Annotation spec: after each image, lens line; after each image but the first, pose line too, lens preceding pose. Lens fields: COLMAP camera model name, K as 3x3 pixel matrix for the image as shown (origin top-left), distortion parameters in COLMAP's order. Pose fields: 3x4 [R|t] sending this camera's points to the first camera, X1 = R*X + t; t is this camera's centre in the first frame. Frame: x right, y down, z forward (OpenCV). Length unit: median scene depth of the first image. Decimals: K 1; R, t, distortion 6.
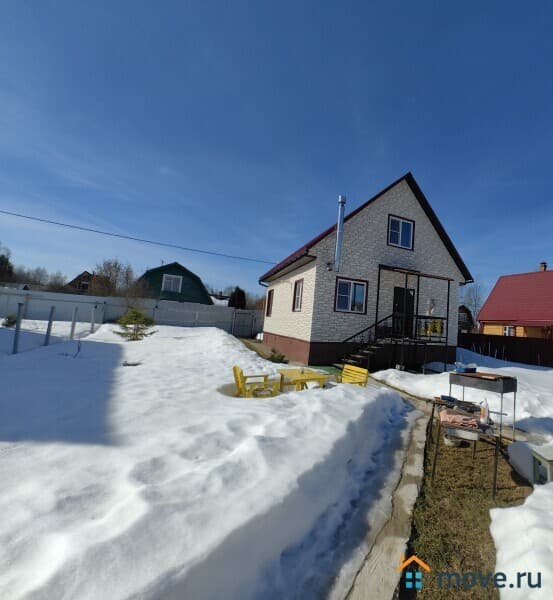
lens RADIAL K [[353.1, 0, 283.0], [0, 353.1, 269.5], [0, 0, 1]] dist [-0.009427, -0.001605]
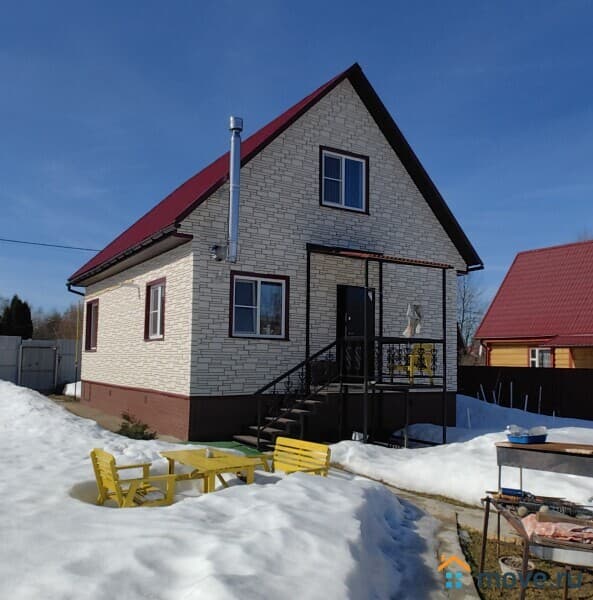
lens RADIAL K [[624.5, 0, 296.5], [0, 624.5, 300.8], [0, 0, 1]] dist [-0.008893, 0.000000]
pose [[0.998917, -0.045705, -0.008717, 0.255656], [0.045947, 0.998492, 0.030040, 0.040786], [0.007330, -0.030408, 0.999511, 0.068053]]
